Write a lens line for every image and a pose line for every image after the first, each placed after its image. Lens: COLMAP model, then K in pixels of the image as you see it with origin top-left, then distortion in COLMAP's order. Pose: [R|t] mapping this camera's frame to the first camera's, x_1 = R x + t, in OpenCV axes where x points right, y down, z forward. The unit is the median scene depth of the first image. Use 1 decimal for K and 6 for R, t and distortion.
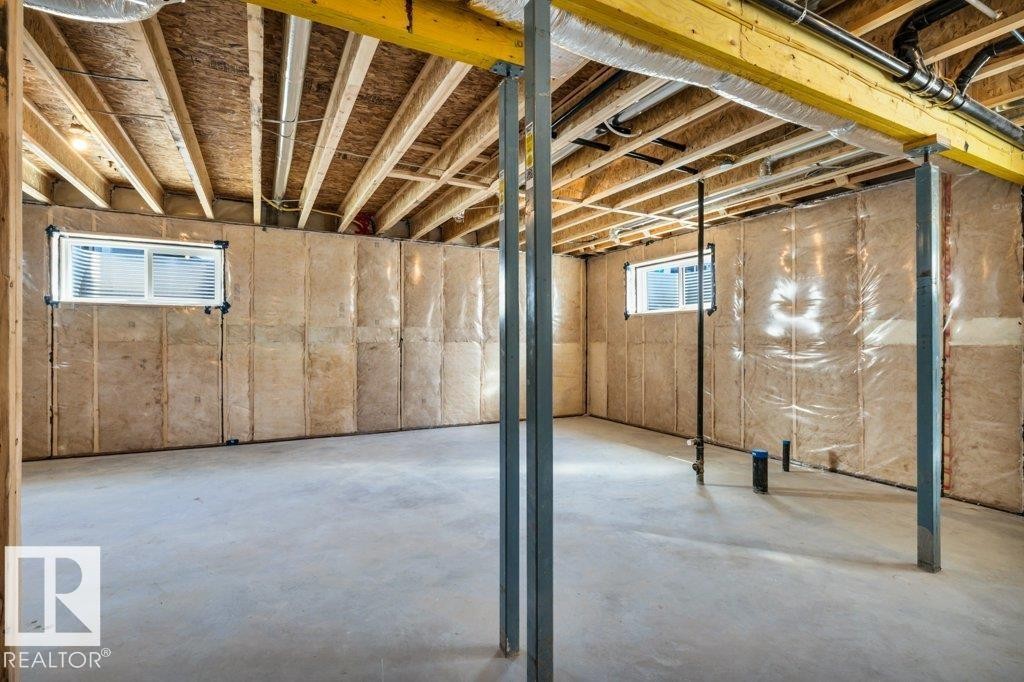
lens RADIAL K [[463.6, 0, 512.0], [0, 463.6, 341.0], [0, 0, 1]] dist [-0.019106, 0.000155]
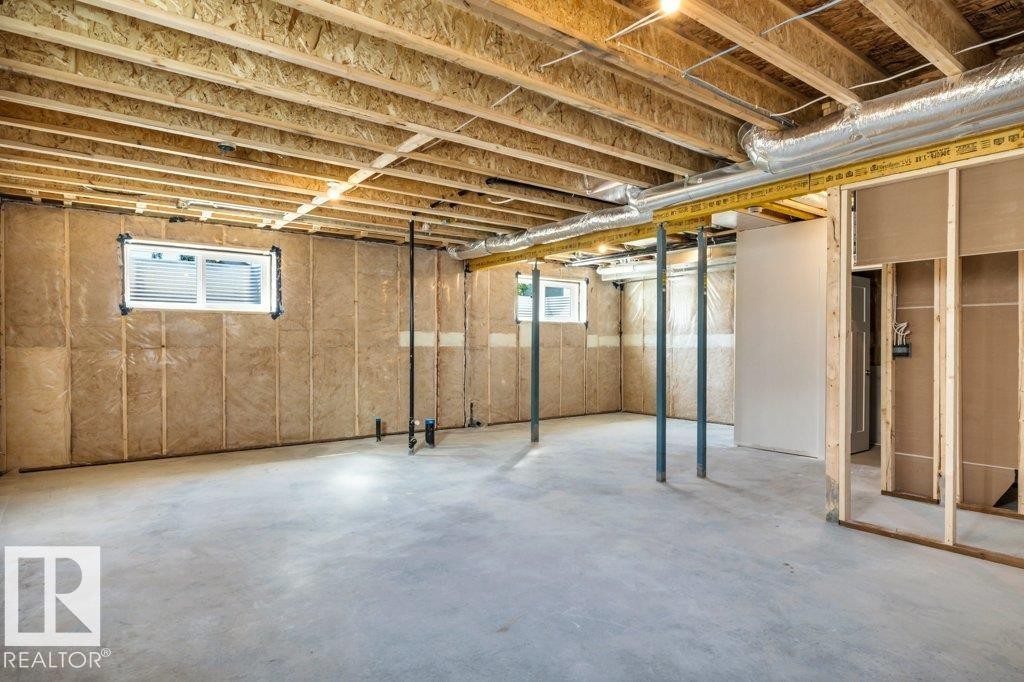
lens RADIAL K [[536.4, 0, 512.0], [0, 536.4, 341.0], [0, 0, 1]] dist [0.001138, 0.000260]
pose [[-0.112999, 0.003857, 0.993588, -1.086040], [0.000951, 0.999992, -0.003773, -0.003541], [-0.993595, 0.000518, -0.113001, 0.863352]]
